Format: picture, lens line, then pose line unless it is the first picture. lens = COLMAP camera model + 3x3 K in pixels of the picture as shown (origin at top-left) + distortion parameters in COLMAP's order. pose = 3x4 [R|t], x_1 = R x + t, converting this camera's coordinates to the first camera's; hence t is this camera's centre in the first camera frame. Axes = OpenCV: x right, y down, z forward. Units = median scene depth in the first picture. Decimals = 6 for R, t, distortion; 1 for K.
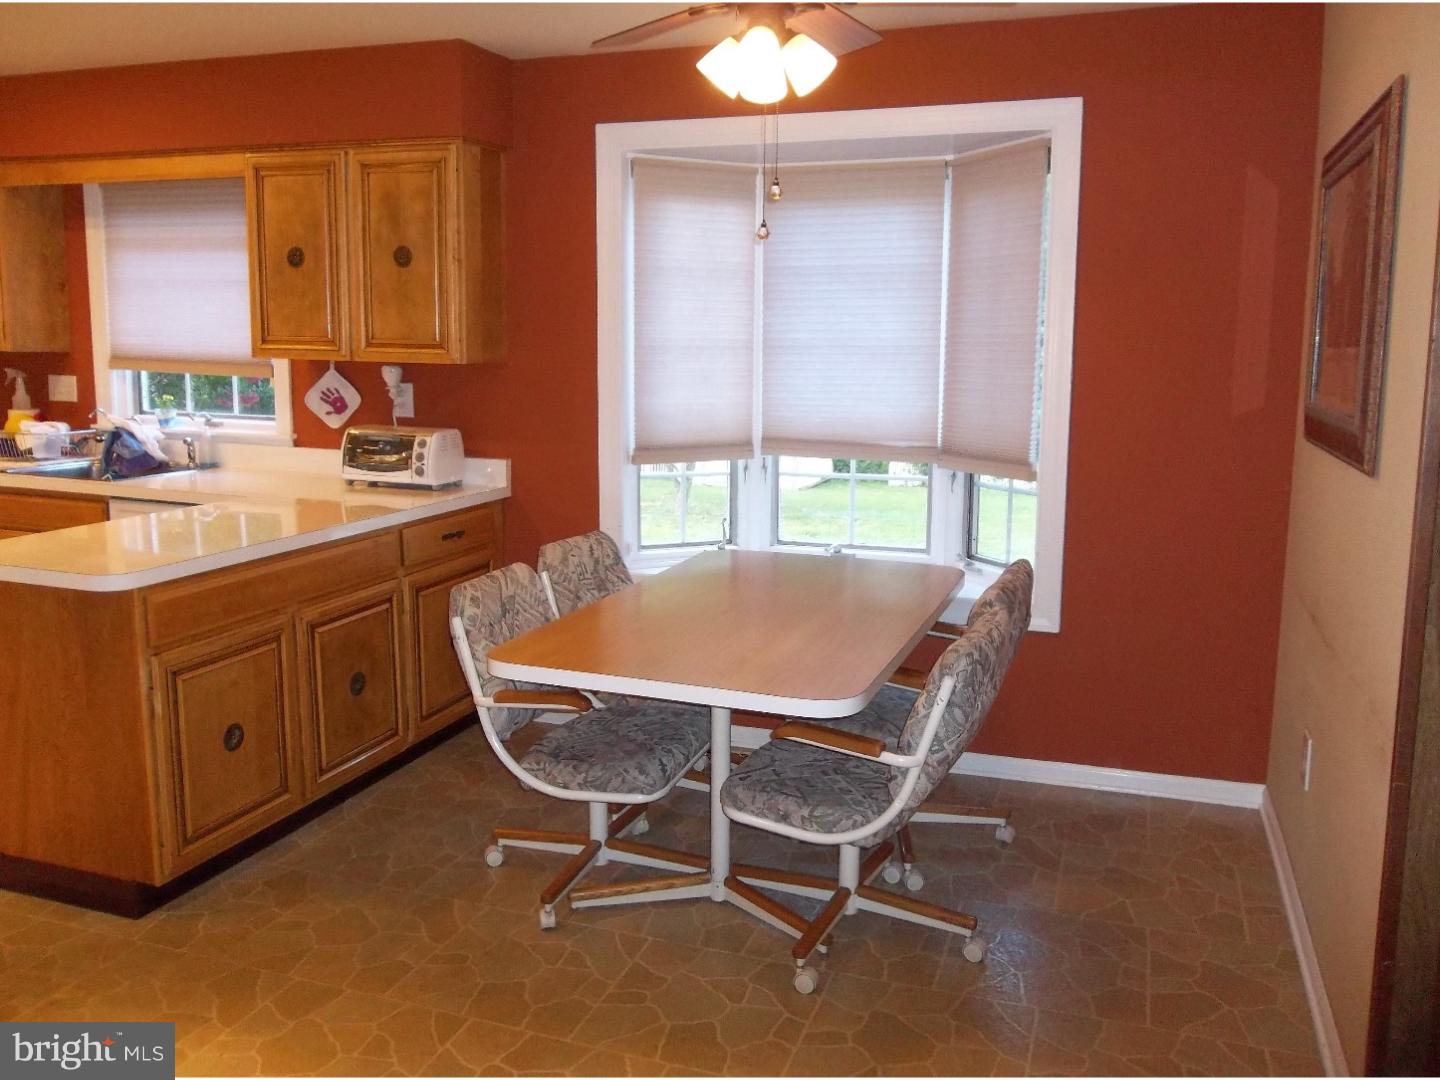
lens RADIAL K [[1162.8, 0, 719.6], [0, 1162.8, 545.3], [0, 0, 1]] dist [-0.005612, -0.033462]
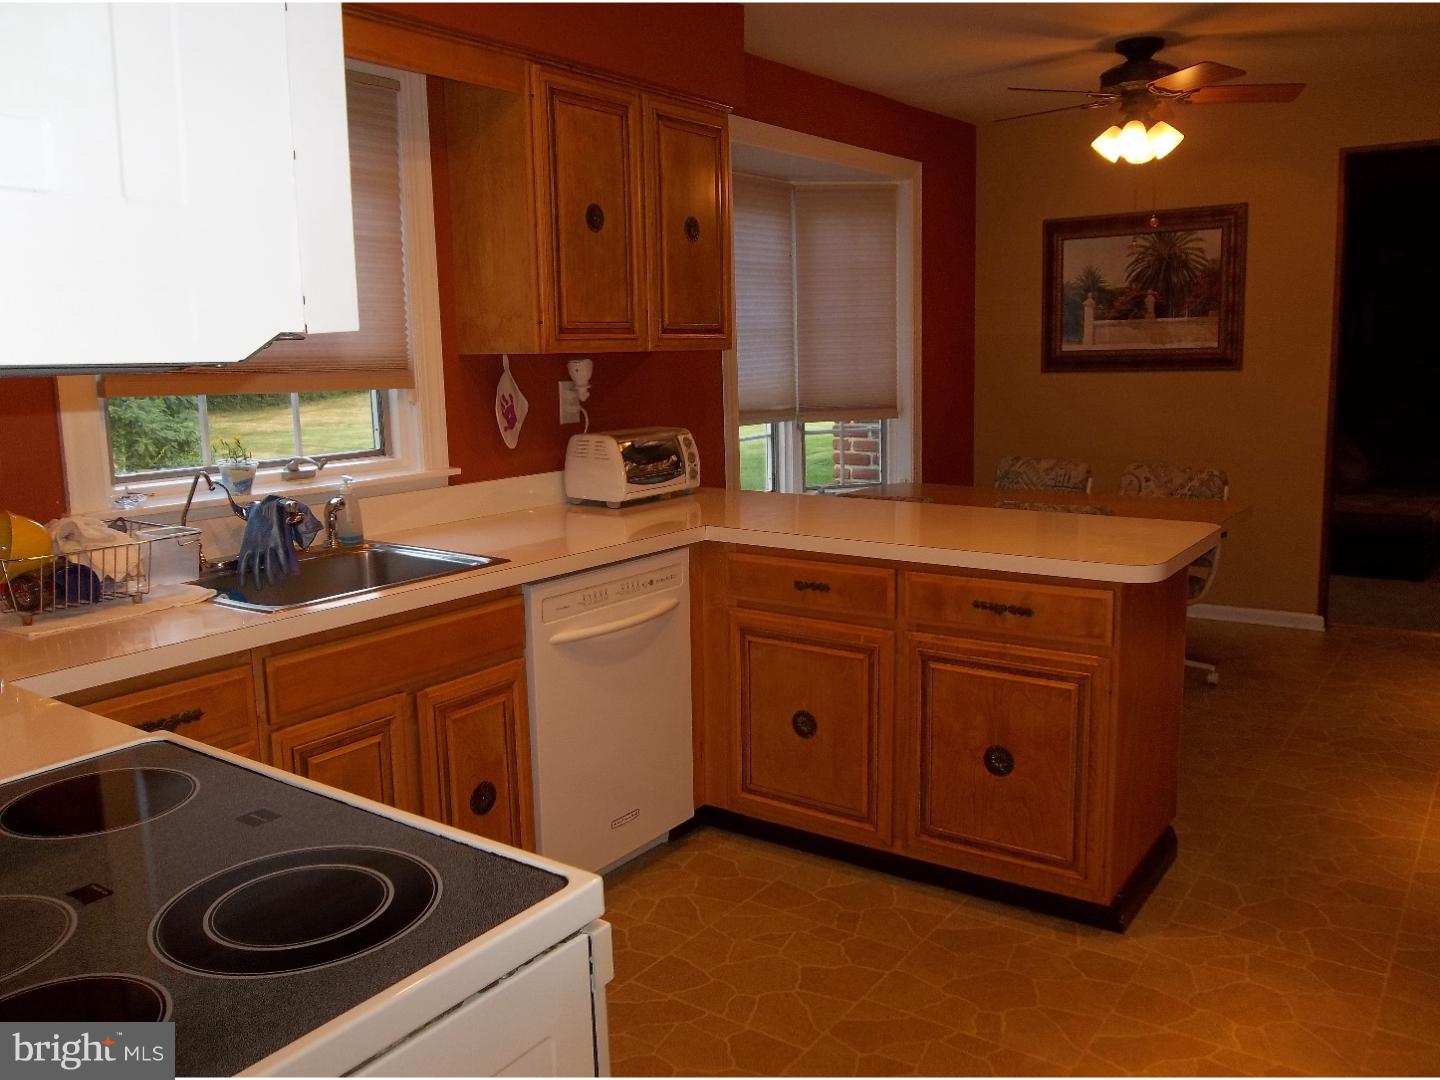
lens RADIAL K [[1162.8, 0, 732.9], [0, 1162.8, 537.0], [0, 0, 1]] dist [-0.005612, -0.033462]
pose [[0.257738, -0.178844, 0.949519, -1.064335], [0.190207, 0.972882, 0.131614, -0.123761], [-0.947308, 0.146683, 0.284766, 0.705246]]
